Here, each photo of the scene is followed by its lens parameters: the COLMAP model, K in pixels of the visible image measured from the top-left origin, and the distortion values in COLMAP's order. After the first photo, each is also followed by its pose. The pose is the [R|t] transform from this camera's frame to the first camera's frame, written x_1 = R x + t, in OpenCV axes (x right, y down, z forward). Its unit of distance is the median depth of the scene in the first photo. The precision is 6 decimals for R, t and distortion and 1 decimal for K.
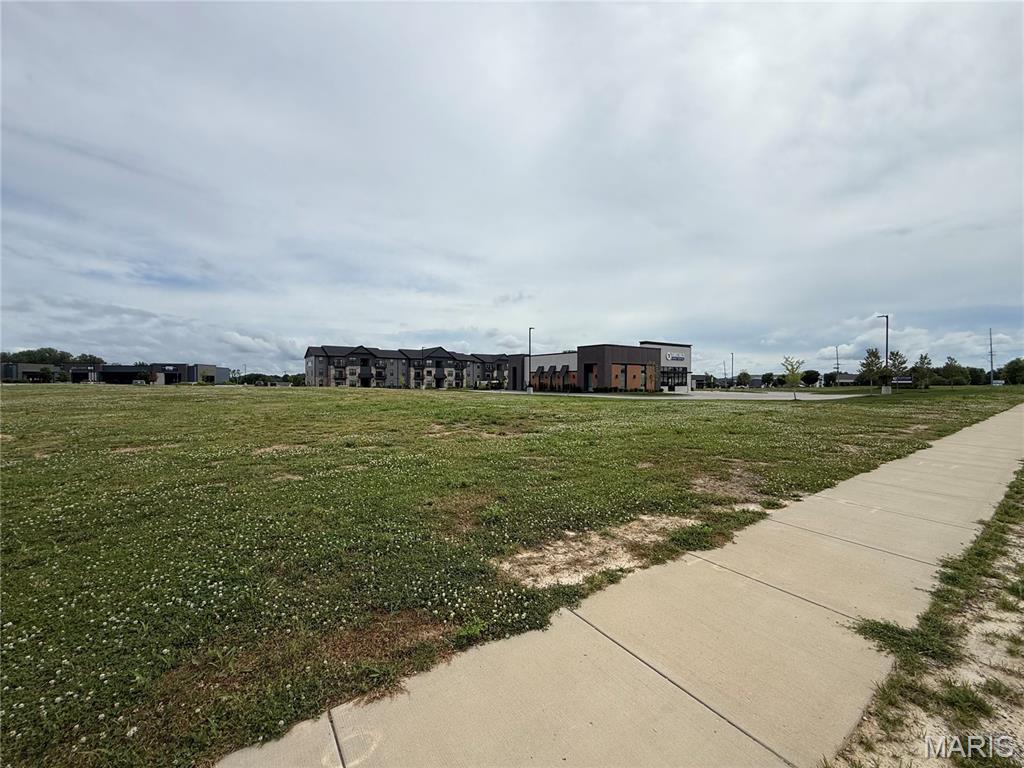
lens RADIAL K [[407.7, 0, 511.7], [0, 407.7, 378.6], [0, 0, 1]] dist [0.000384, 0.000425]
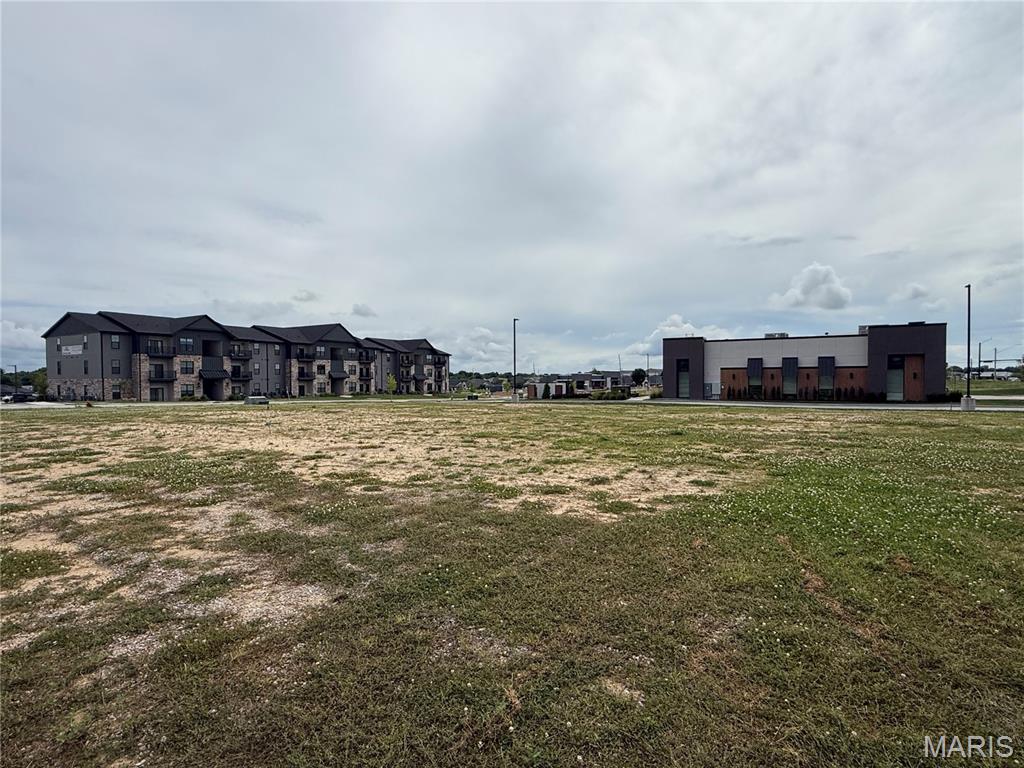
lens RADIAL K [[521.1, 0, 503.2], [0, 521.1, 381.2], [0, 0, 1]] dist [-0.003577, -0.000050]
pose [[0.898978, -0.010268, 0.437874, -0.649853], [0.005554, 0.999912, 0.012046, -0.008915], [-0.437959, -0.008397, 0.898956, 0.526030]]
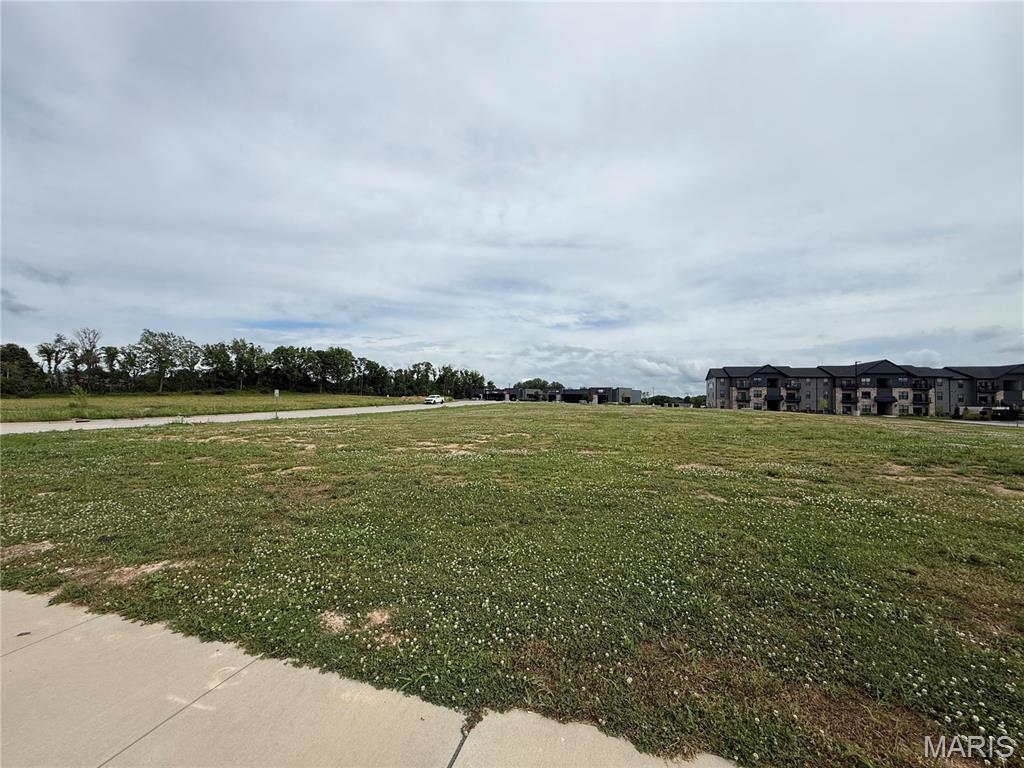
lens RADIAL K [[407.7, 0, 510.9], [0, 407.7, 379.9], [0, 0, 1]] dist [0.000384, 0.000425]
pose [[0.612013, -0.029574, -0.790295, -0.006787], [-0.010150, 0.998925, -0.045241, 0.000236], [0.790783, 0.035709, 0.611055, -0.004209]]
